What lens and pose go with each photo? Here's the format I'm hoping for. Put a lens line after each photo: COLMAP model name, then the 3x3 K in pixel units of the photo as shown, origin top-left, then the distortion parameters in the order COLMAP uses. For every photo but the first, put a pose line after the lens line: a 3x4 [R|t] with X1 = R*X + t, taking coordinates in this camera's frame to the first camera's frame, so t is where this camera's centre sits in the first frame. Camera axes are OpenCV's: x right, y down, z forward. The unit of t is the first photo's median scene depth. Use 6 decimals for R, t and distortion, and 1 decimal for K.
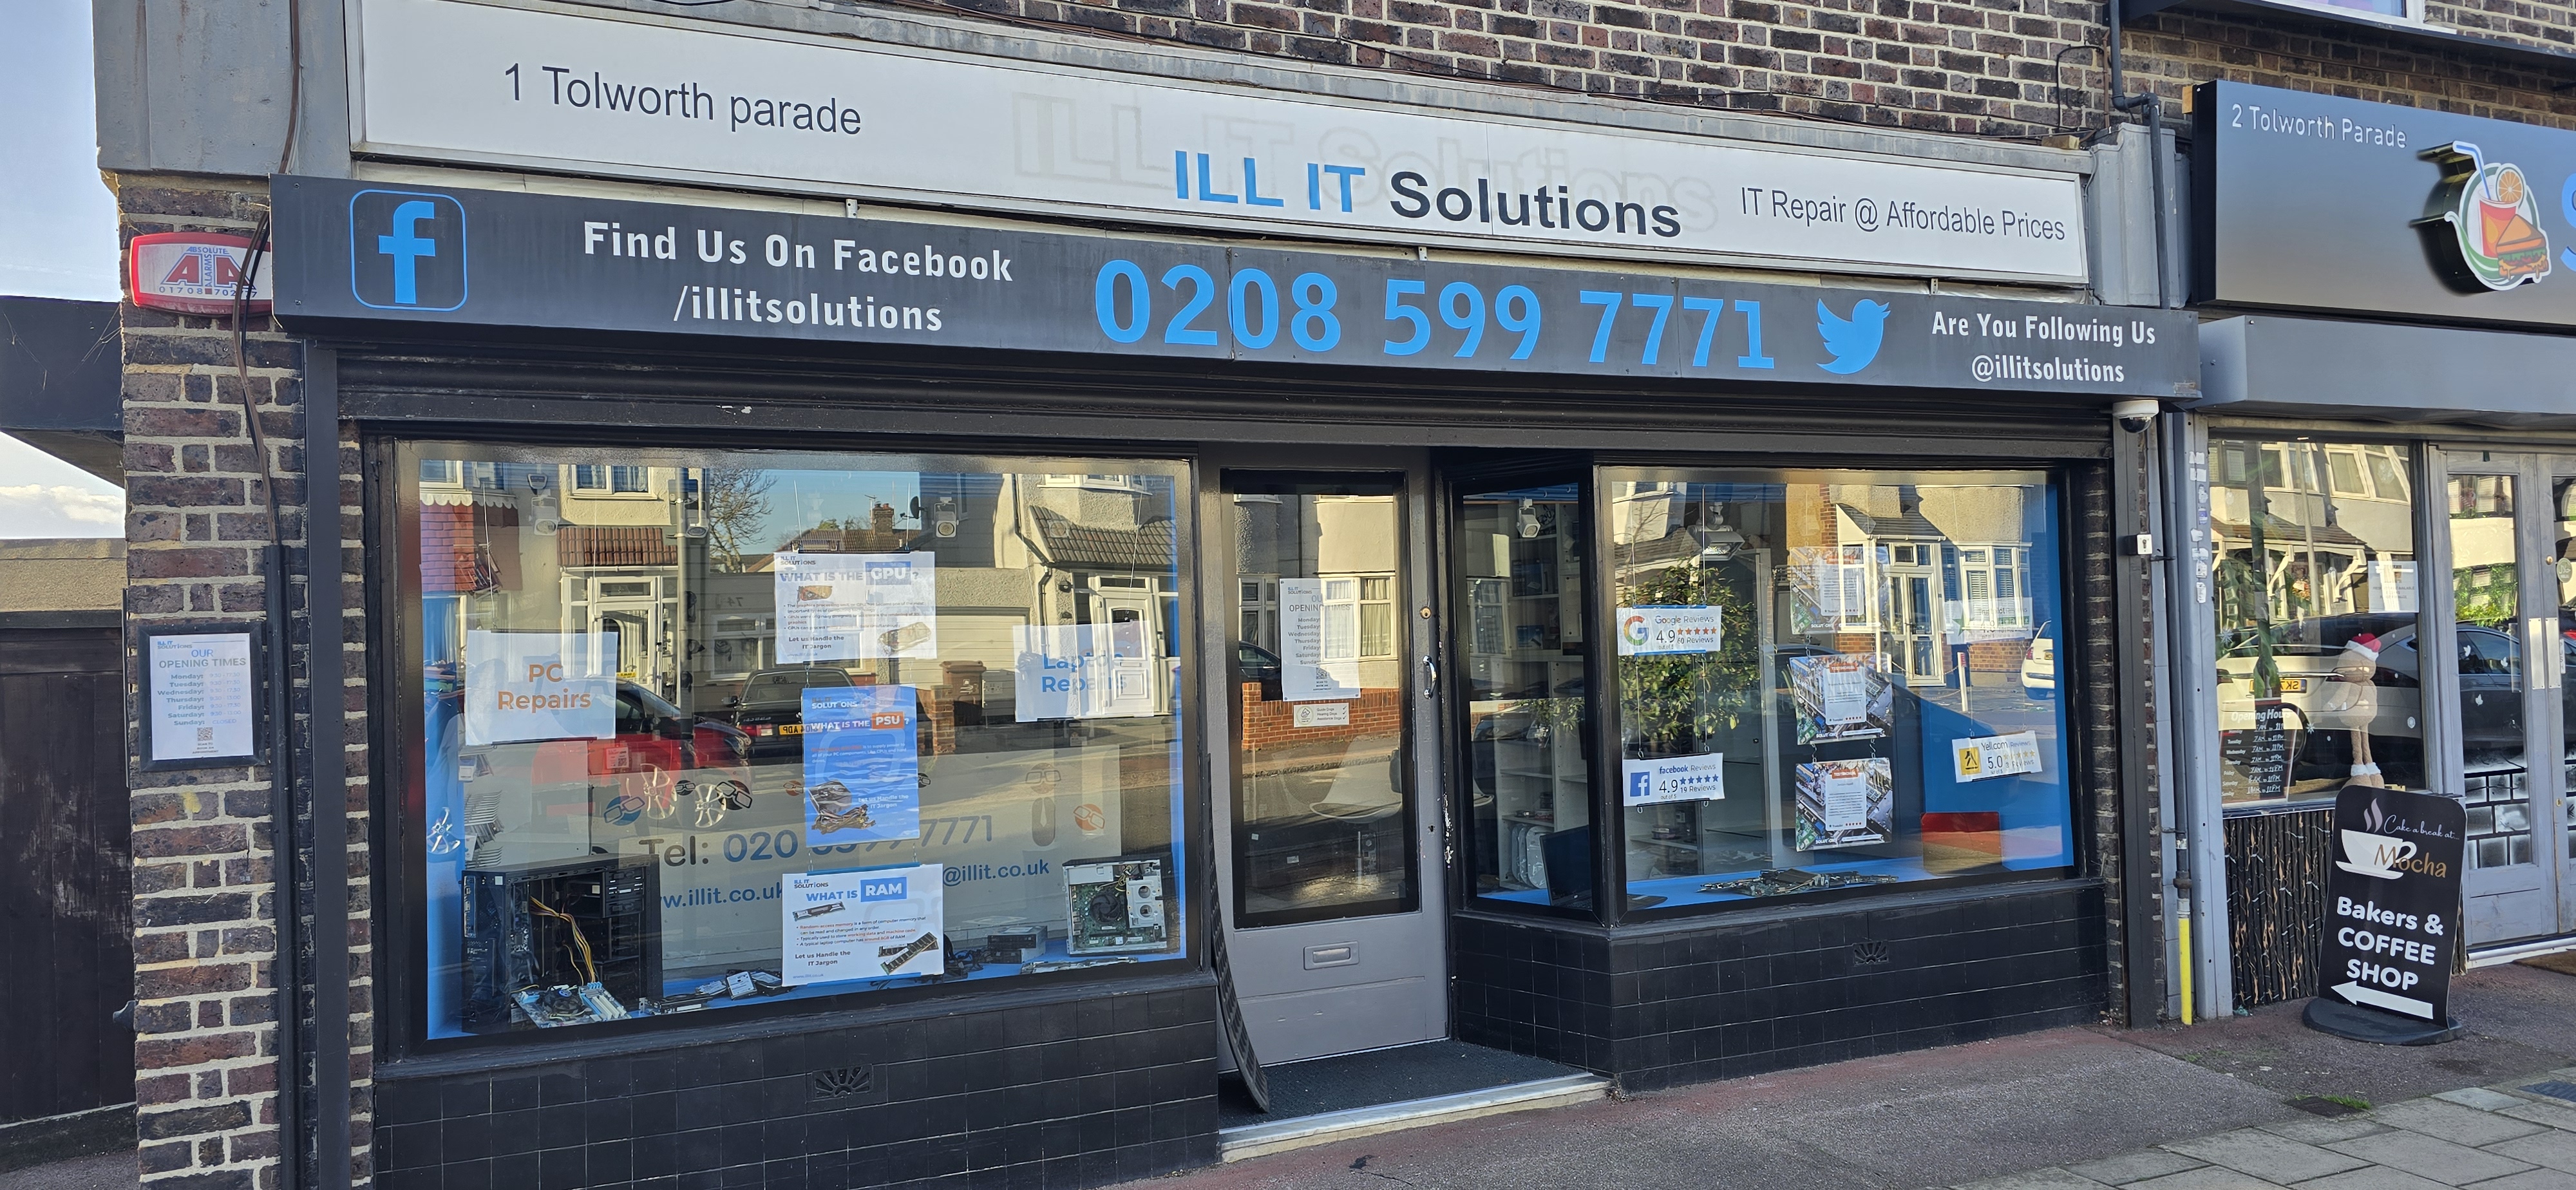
lens RADIAL K [[1696.3, 0, 1276.1], [0, 1696.3, 602.8], [0, 0, 1]] dist [0.075606, -0.064124]
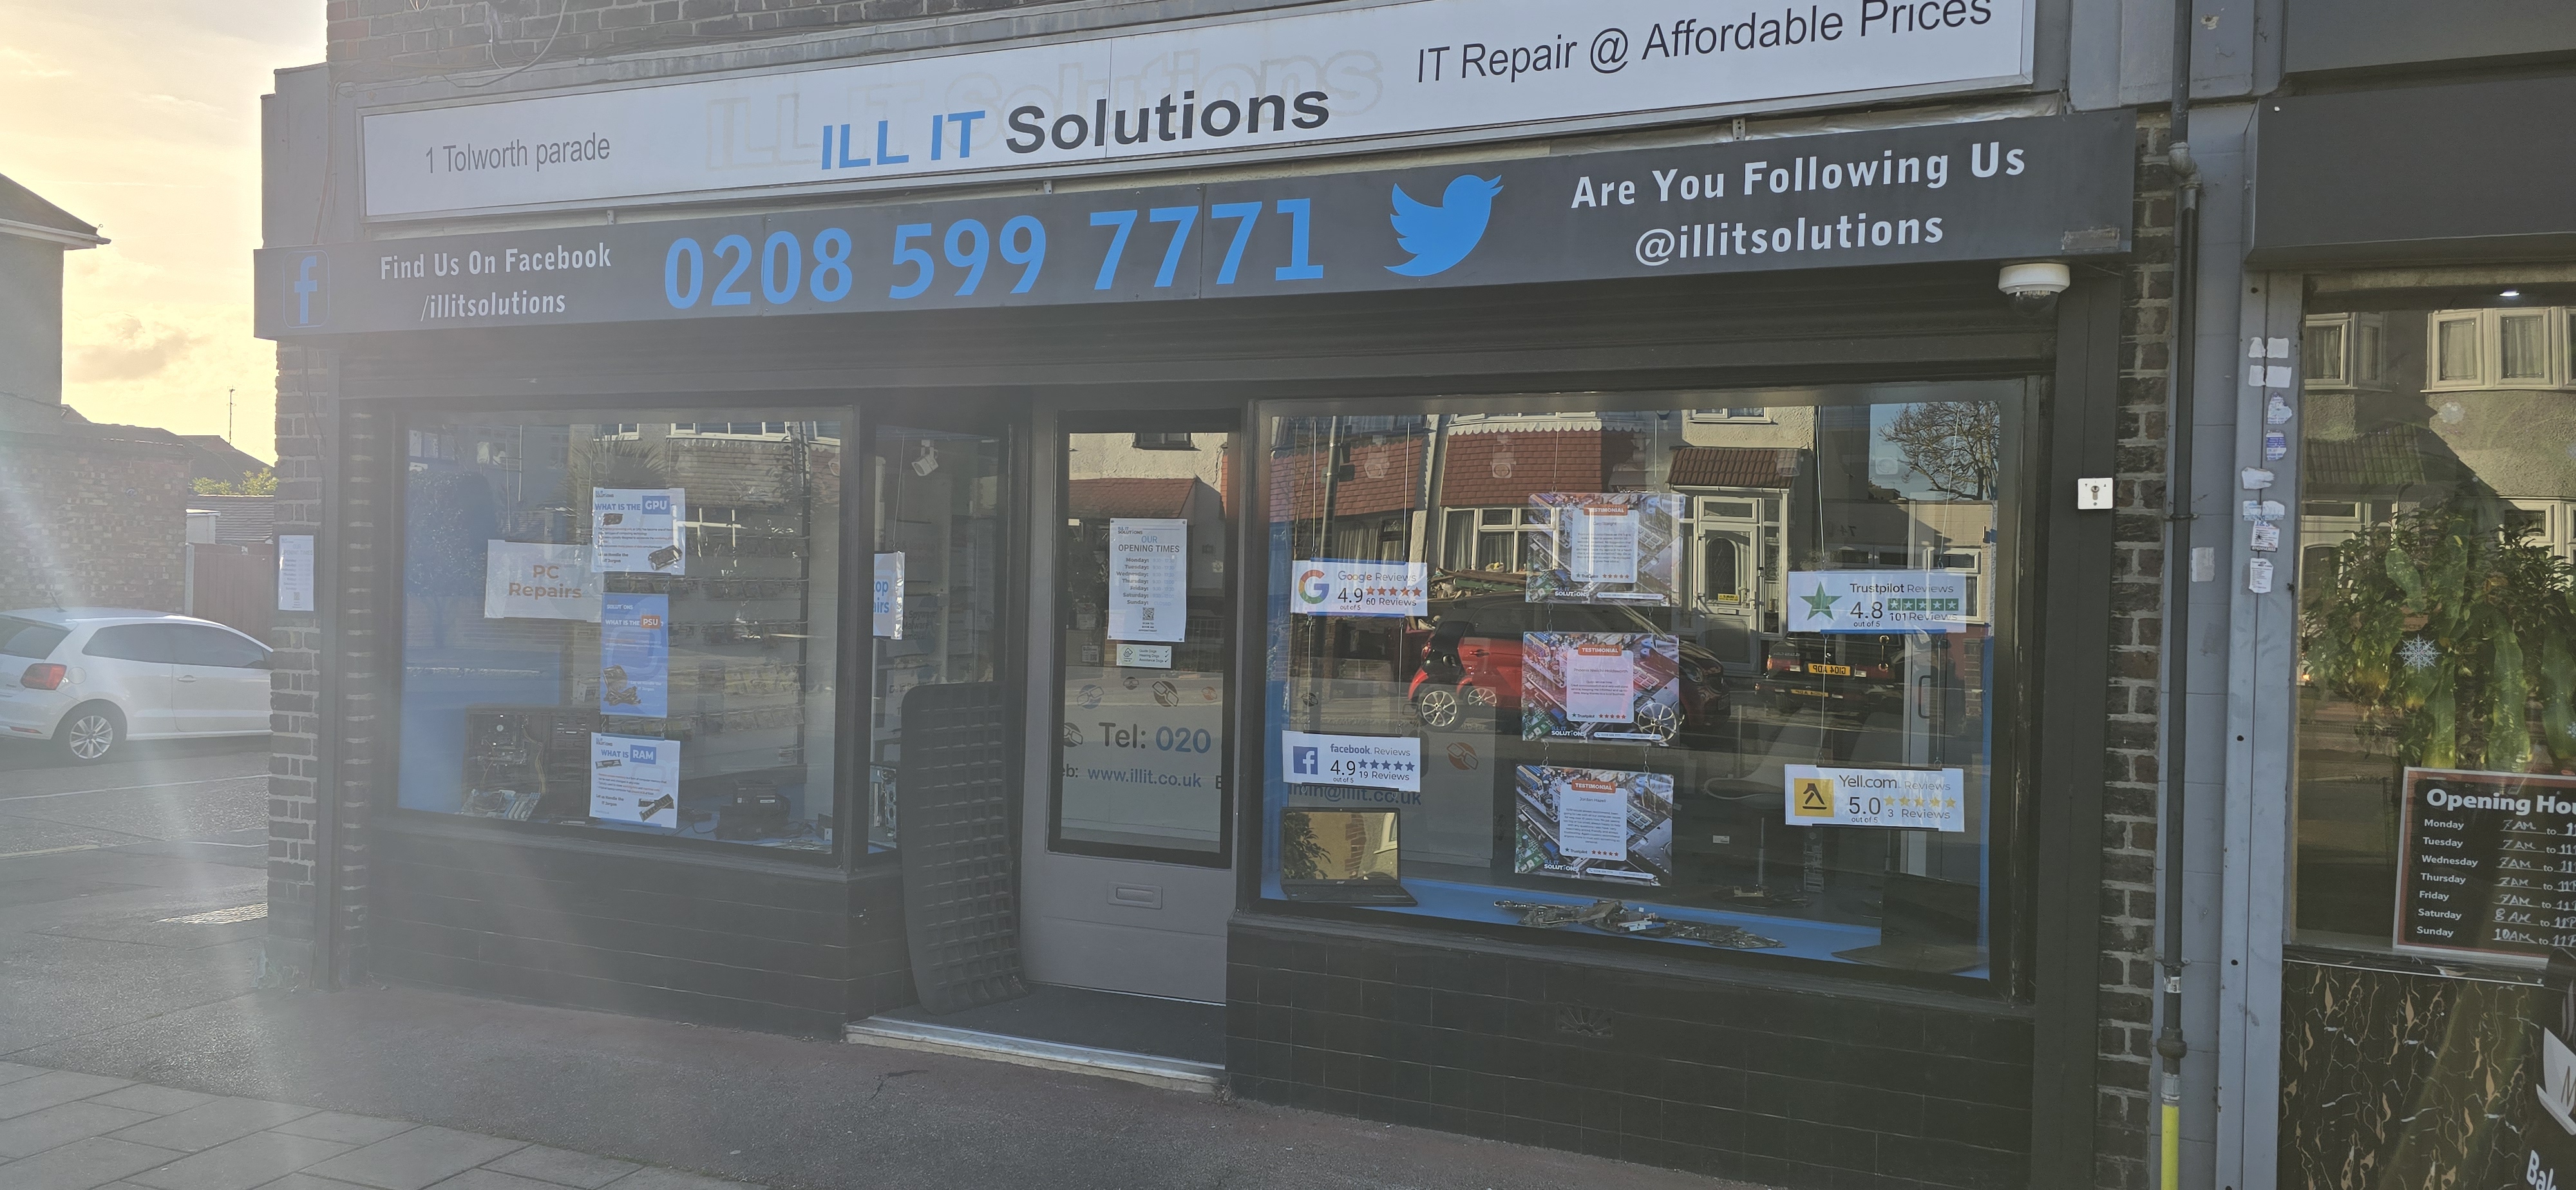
lens RADIAL K [[1674.6, 0, 1289.9], [0, 1674.6, 582.6], [0, 0, 1]] dist [0.079089, -0.073772]
pose [[0.687008, 0.050898, -0.724865, 0.896189], [-0.026630, 0.998637, 0.044882, -0.025658], [0.726162, -0.011532, 0.687427, 0.433871]]
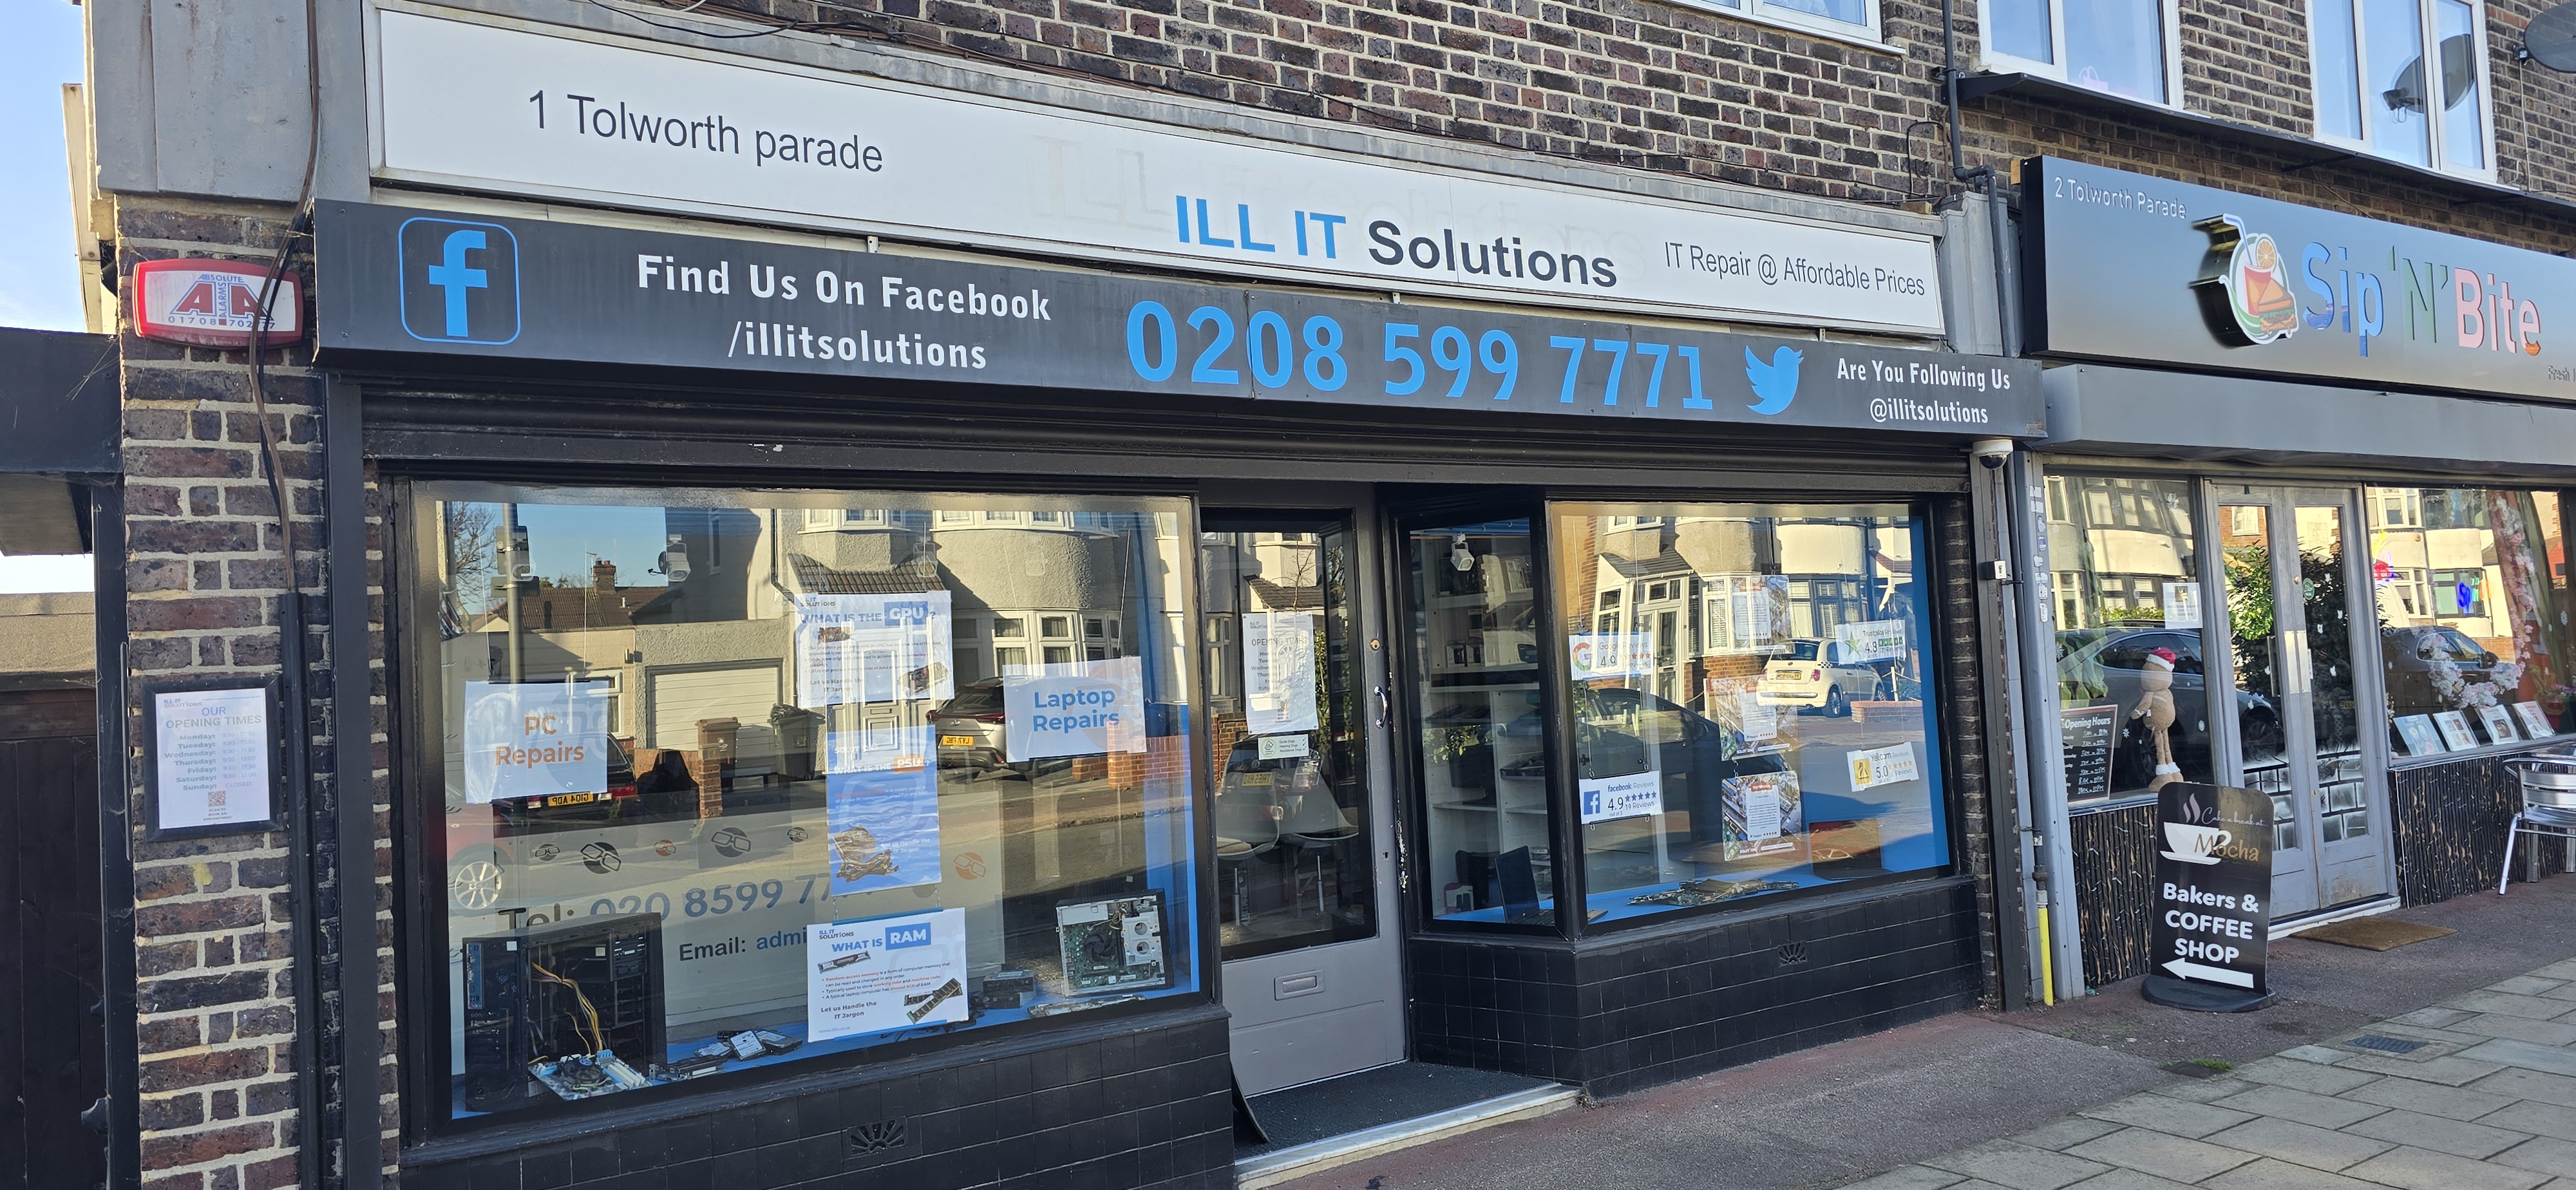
lens RADIAL K [[1700.1, 0, 1293.1], [0, 1700.1, 590.2], [0, 0, 1]] dist [0.084271, -0.076404]
pose [[0.984842, -0.016409, 0.172676, -0.159878], [0.022272, 0.999237, -0.032074, 0.005361], [-0.172018, 0.035433, 0.984456, -0.011067]]
